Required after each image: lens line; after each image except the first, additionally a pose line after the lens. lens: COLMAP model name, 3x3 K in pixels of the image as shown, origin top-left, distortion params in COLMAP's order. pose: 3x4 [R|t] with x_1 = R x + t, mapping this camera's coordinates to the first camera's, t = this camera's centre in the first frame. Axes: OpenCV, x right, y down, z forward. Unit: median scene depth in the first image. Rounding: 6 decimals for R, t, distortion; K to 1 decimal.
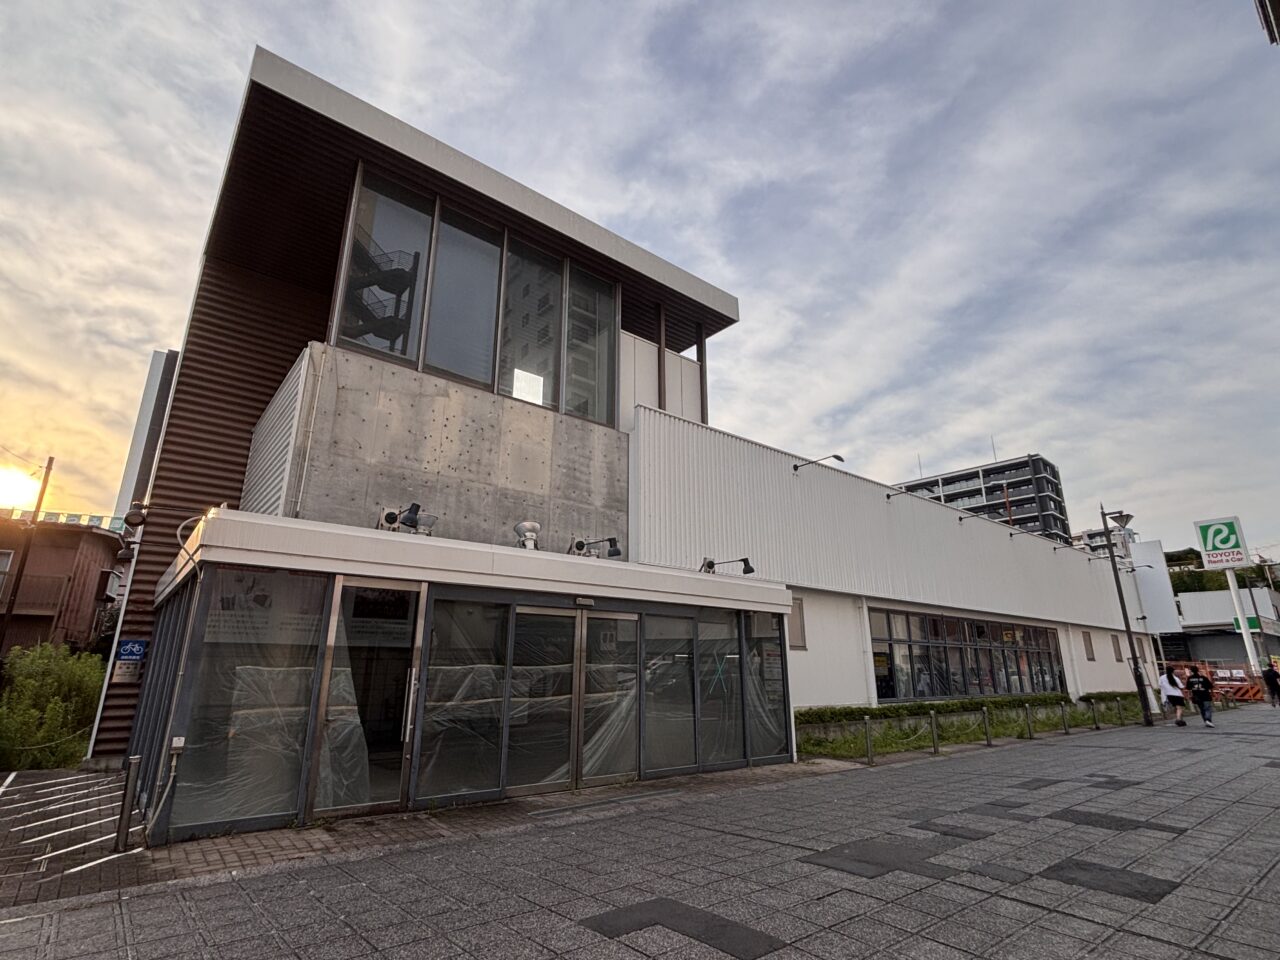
lens RADIAL K [[633.6, 0, 641.9], [0, 633.6, 480.9], [0, 0, 1]] dist [-0.005181, -0.001473]
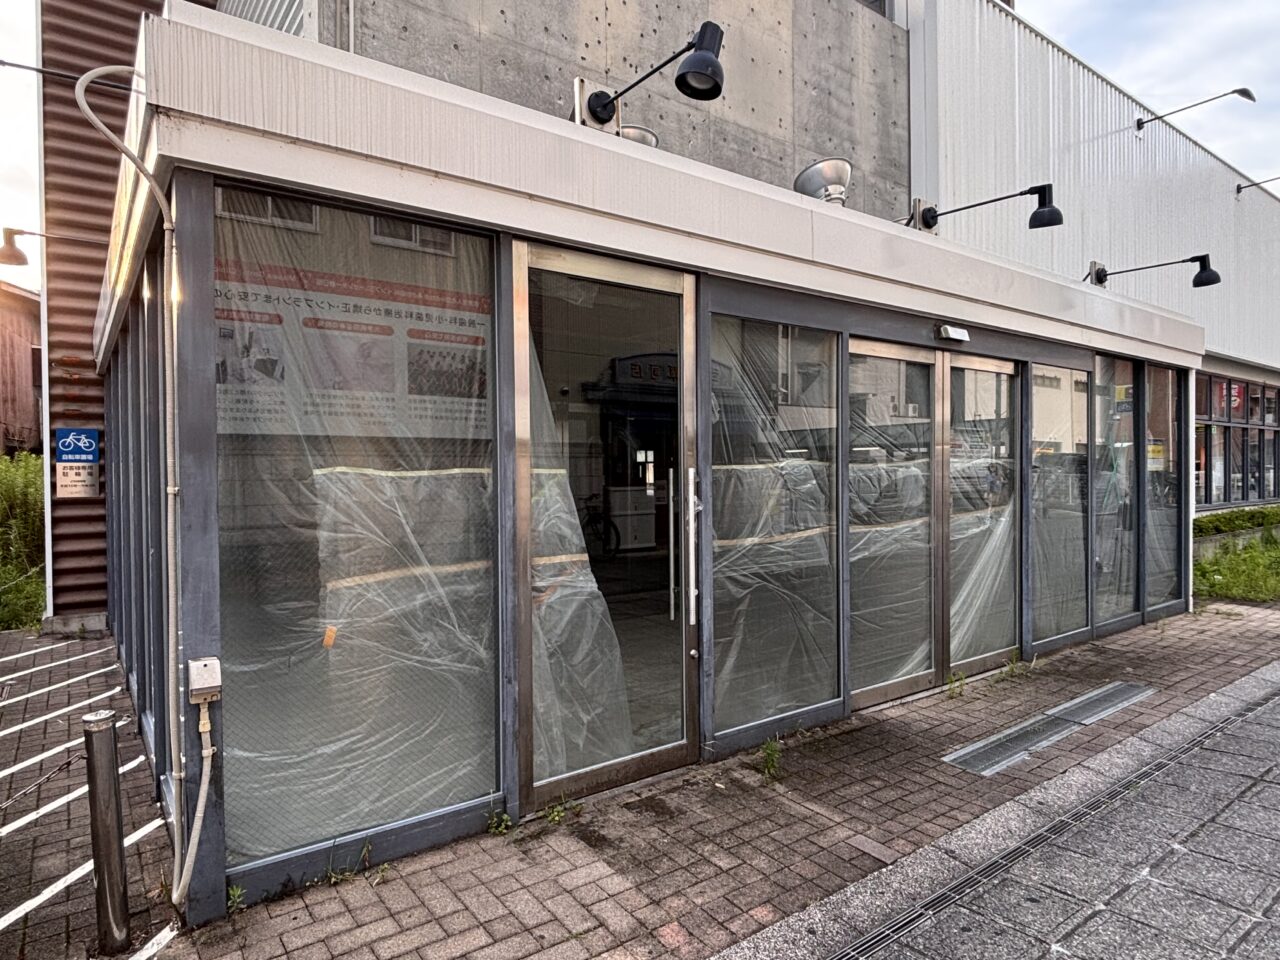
lens RADIAL K [[753.6, 0, 640.1], [0, 753.6, 479.2], [0, 0, 1]] dist [0.003710, -0.010388]
pose [[0.998843, -0.010097, -0.047020, -0.308683], [0.023711, 0.954015, 0.298819, 0.123763], [0.041840, -0.299588, 0.953151, 0.419882]]
